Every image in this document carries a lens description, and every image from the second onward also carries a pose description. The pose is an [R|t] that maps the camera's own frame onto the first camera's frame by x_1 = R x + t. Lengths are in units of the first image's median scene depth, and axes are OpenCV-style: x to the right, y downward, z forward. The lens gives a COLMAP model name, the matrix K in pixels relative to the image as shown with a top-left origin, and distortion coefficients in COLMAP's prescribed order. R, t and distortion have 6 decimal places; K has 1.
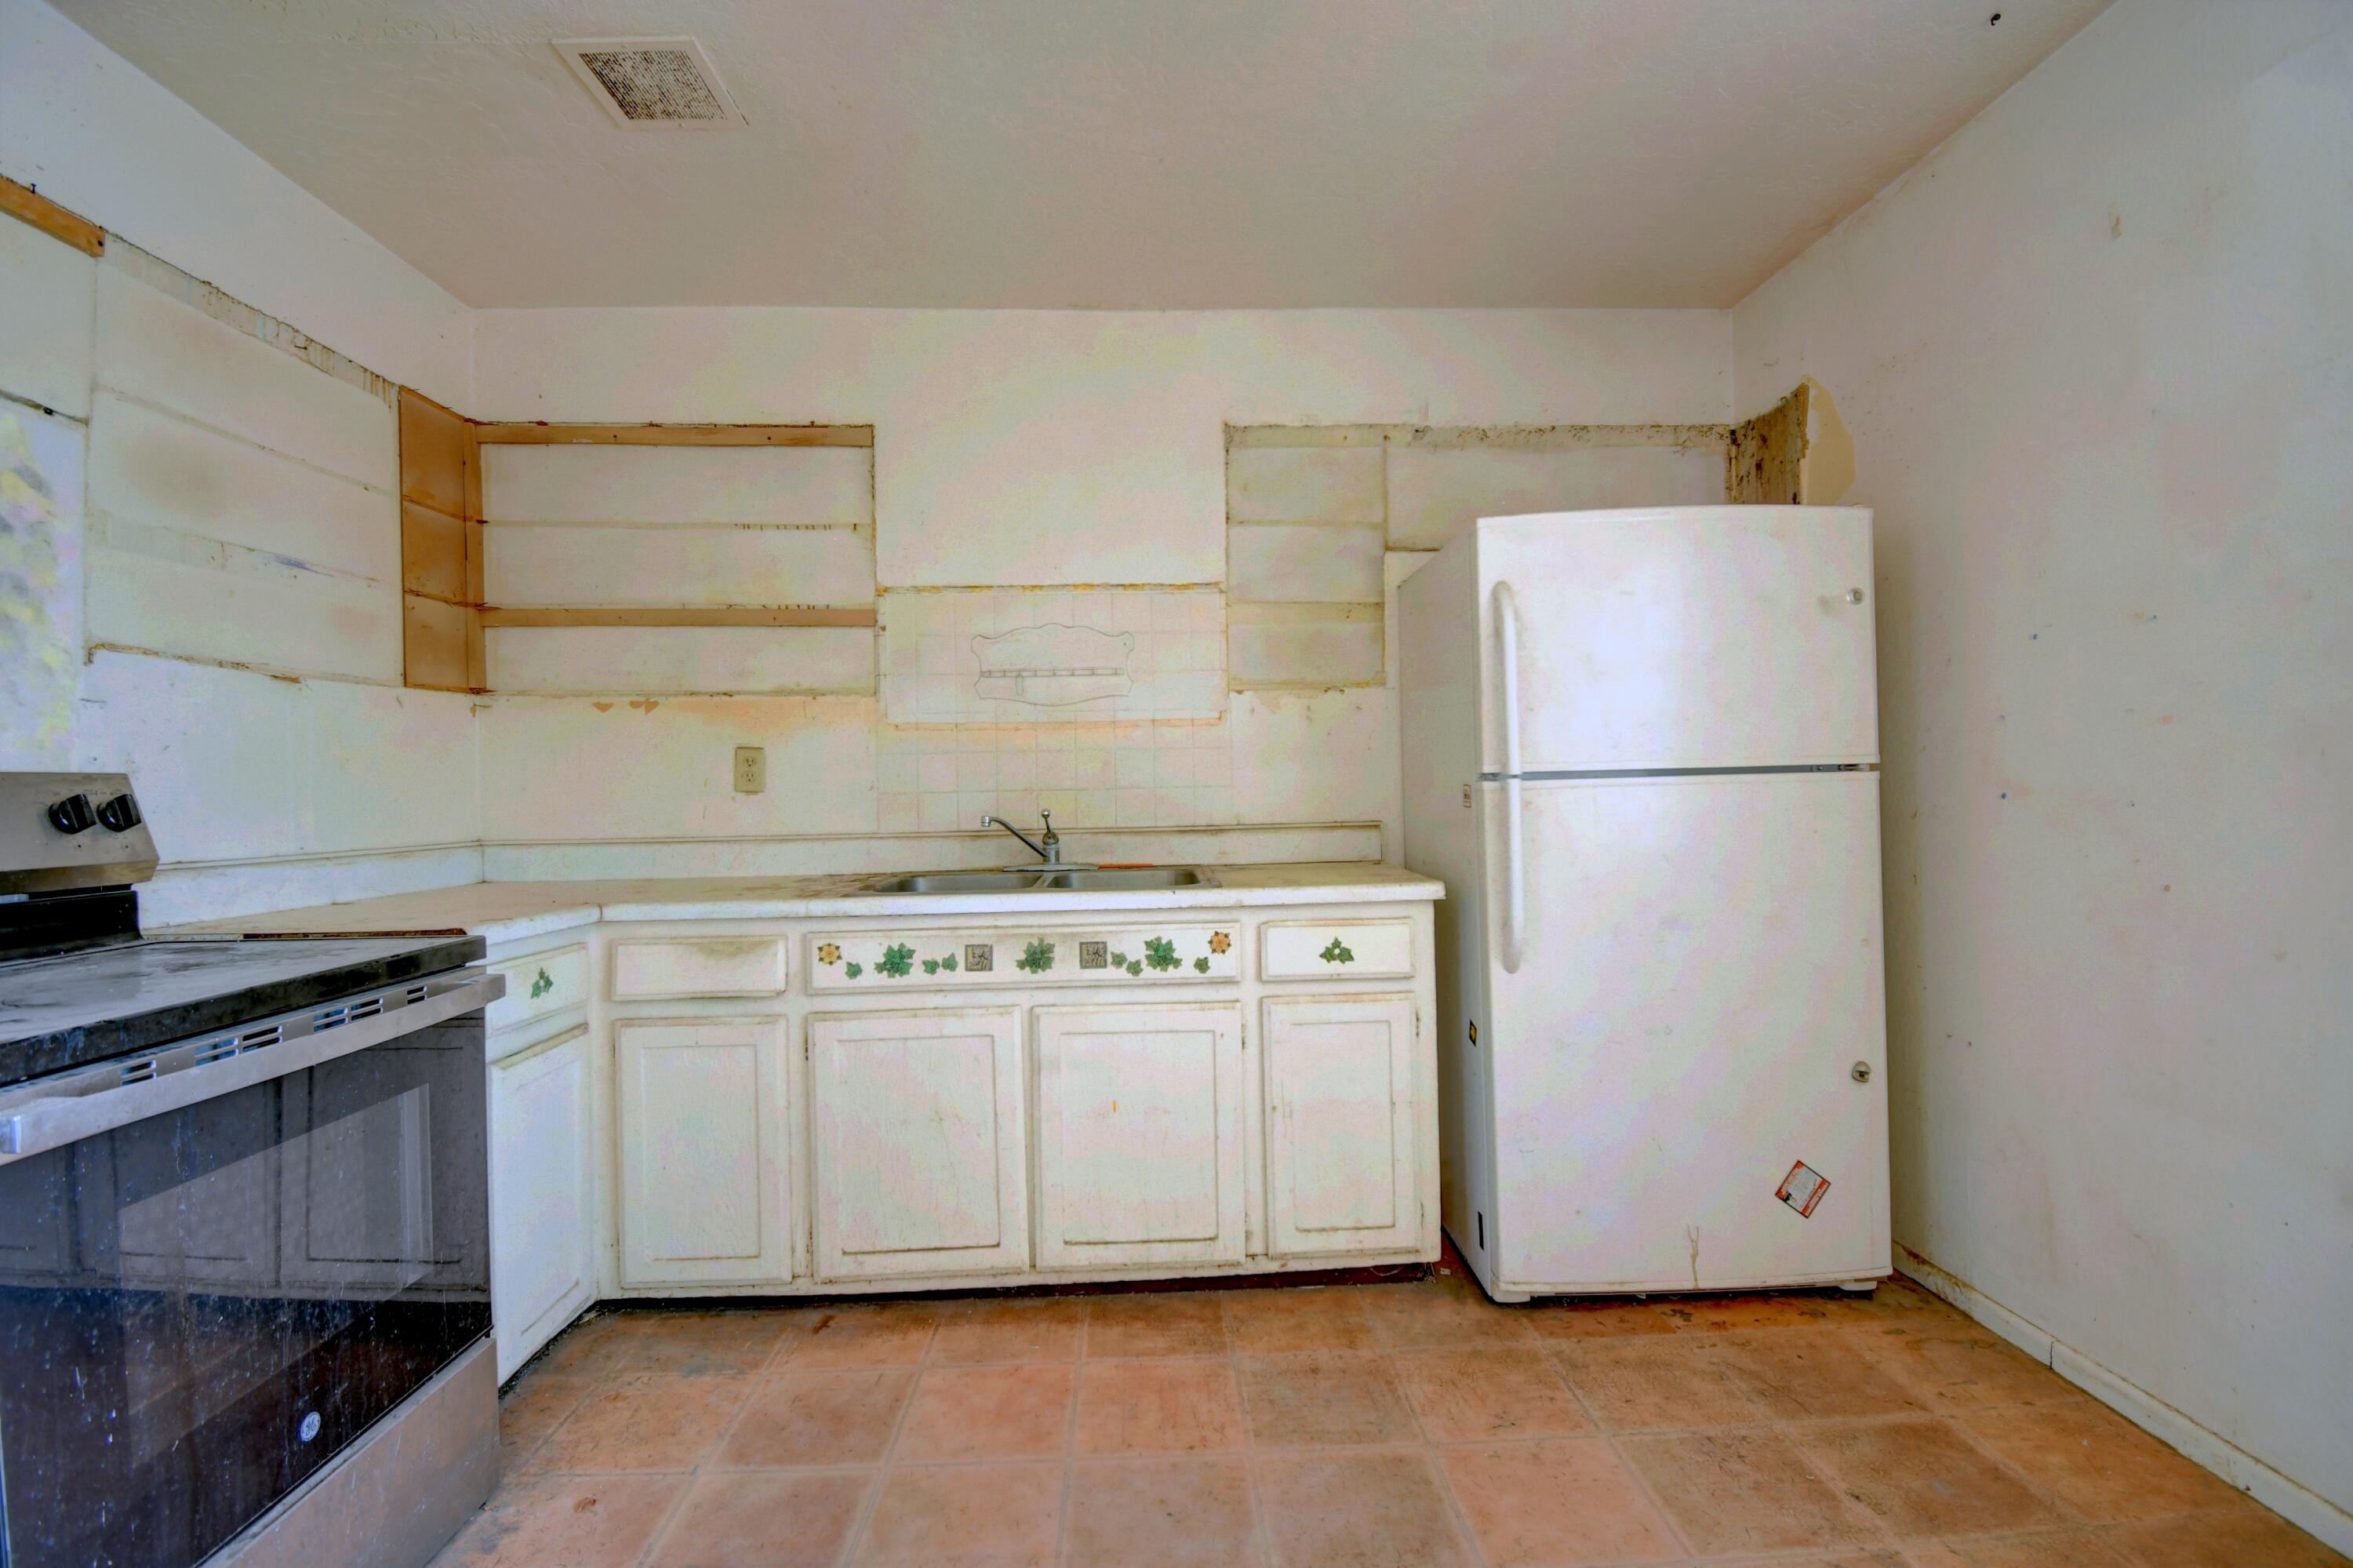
lens RADIAL K [[1048.9, 0, 1183.3], [0, 1048.9, 784.0], [0, 0, 1]] dist [0.019572, -0.025756]
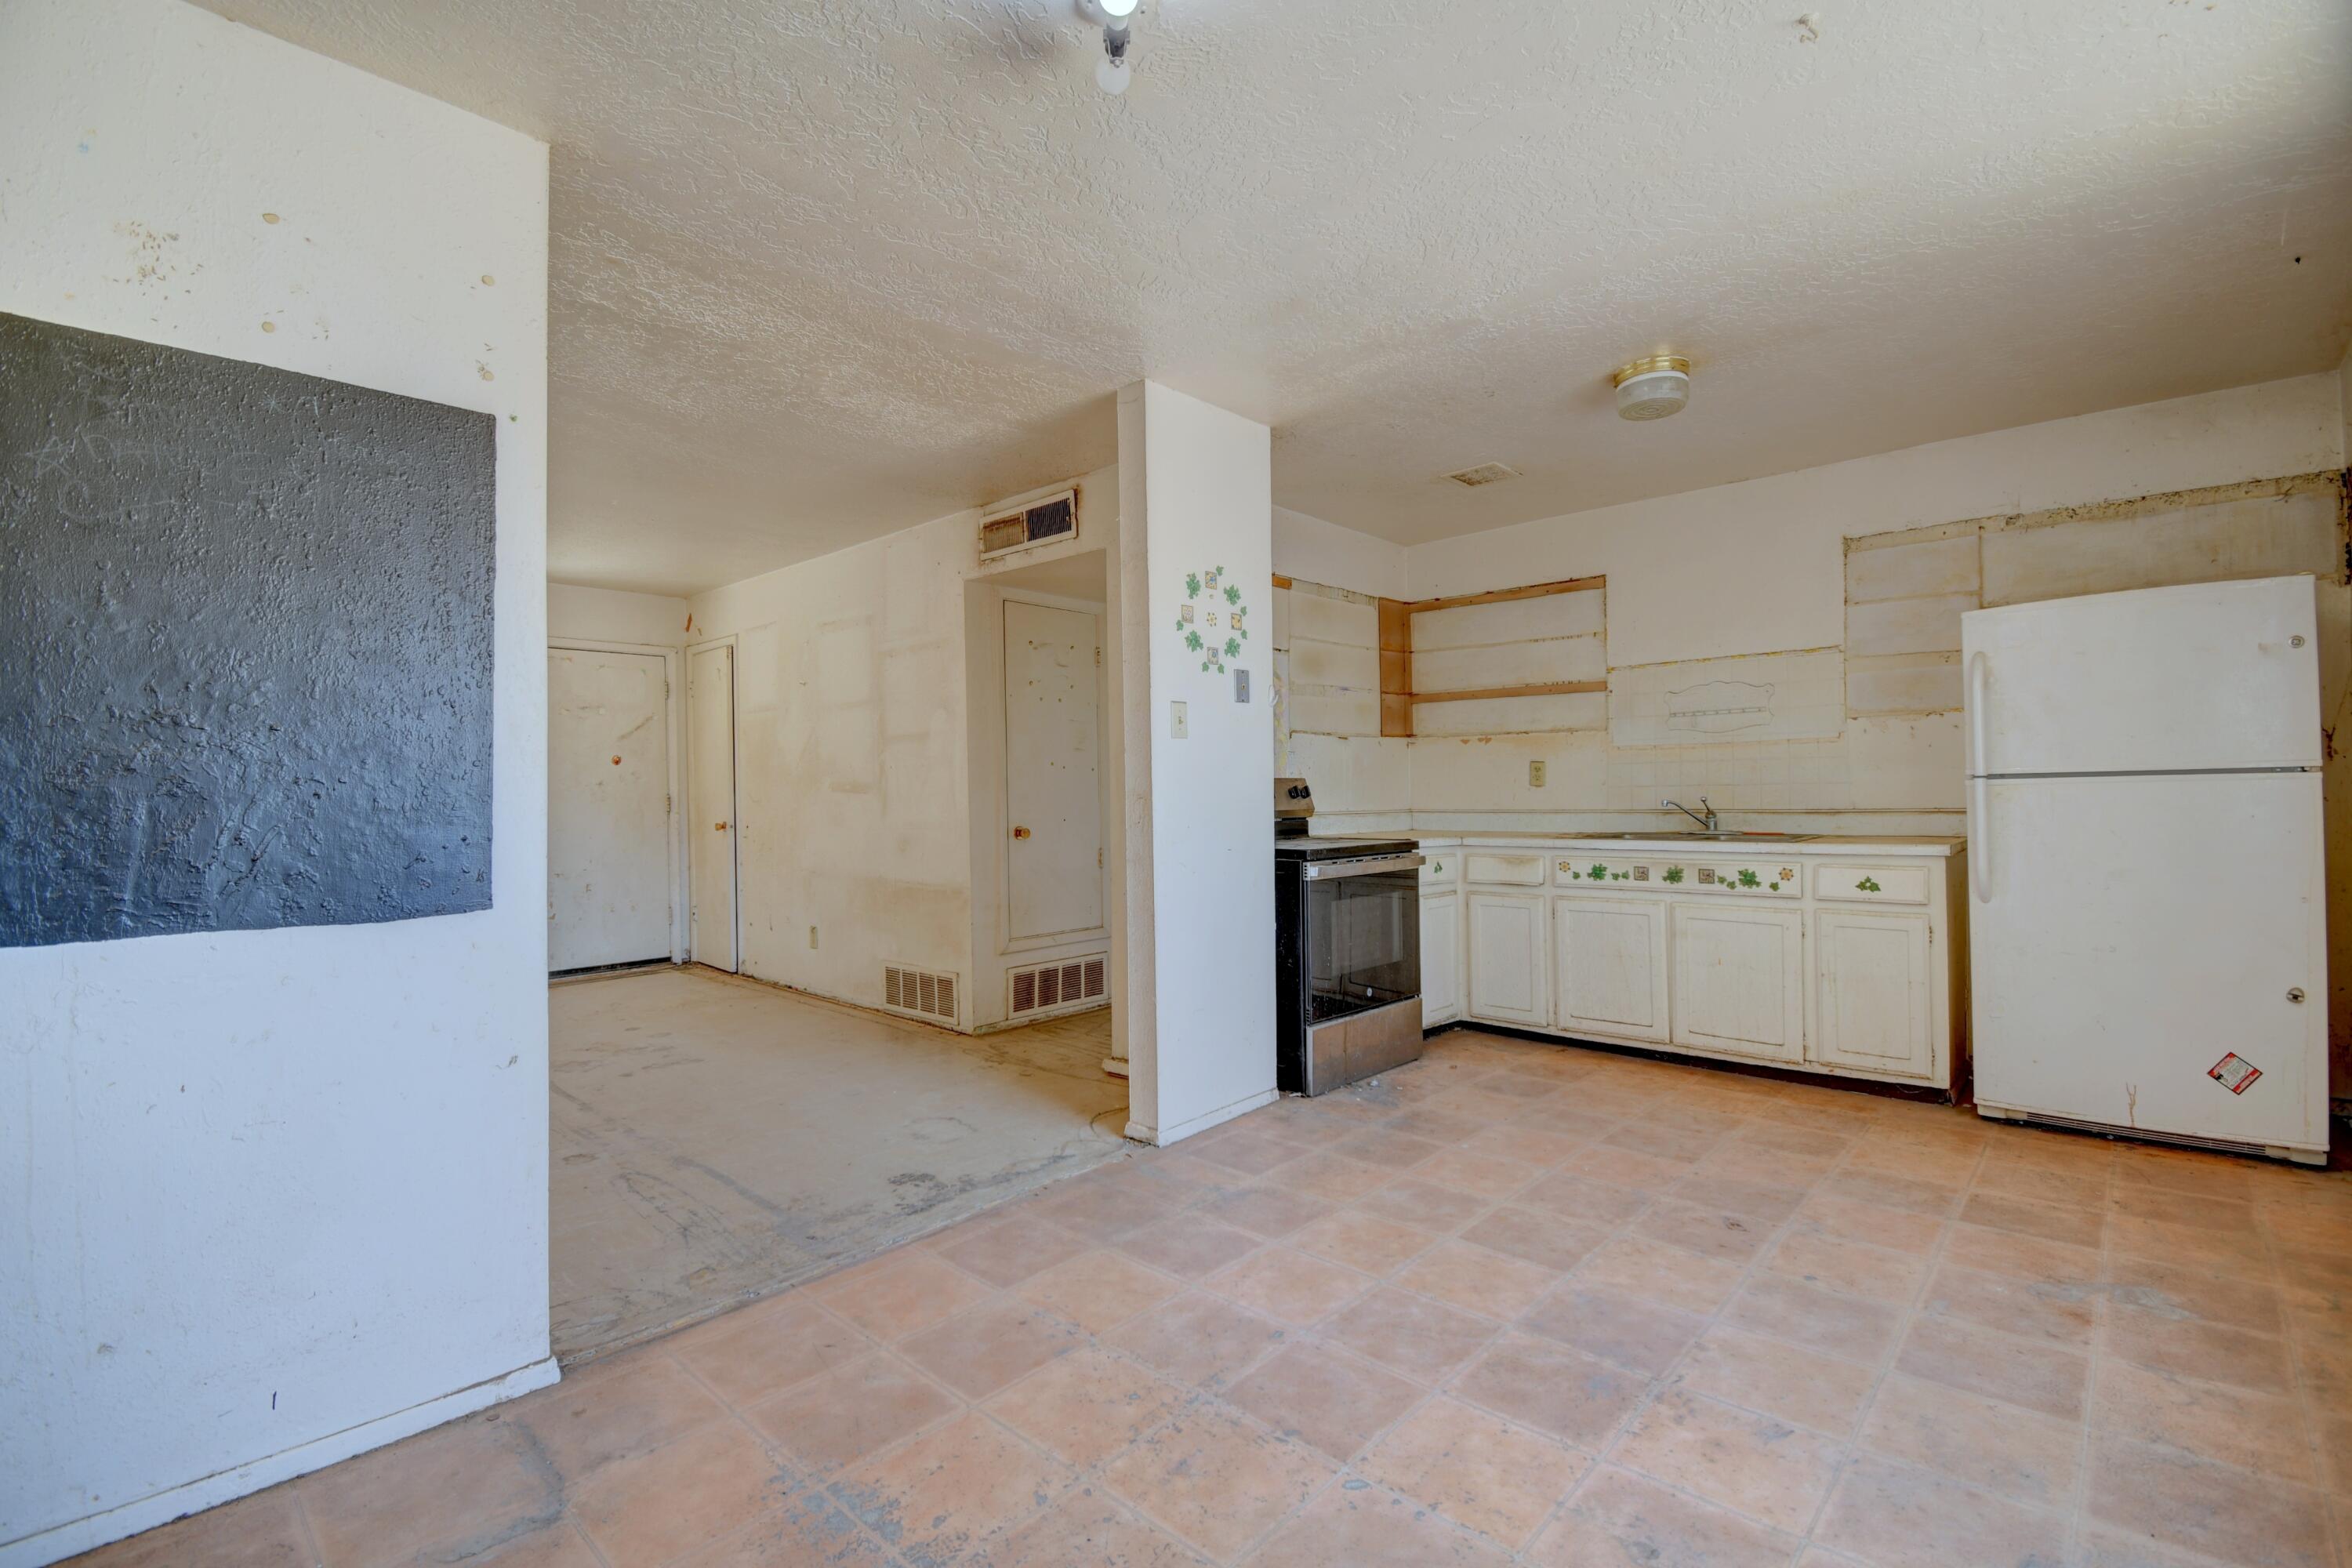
lens RADIAL K [[1048.4, 0, 1182.8], [0, 1048.4, 784.0], [0, 0, 1]] dist [0.019572, -0.025756]
pose [[0.709491, 0.001348, -0.704713, 0.547728], [0.001672, 0.999992, 0.003596, -0.004000], [0.704712, -0.003730, 0.709483, -0.914259]]
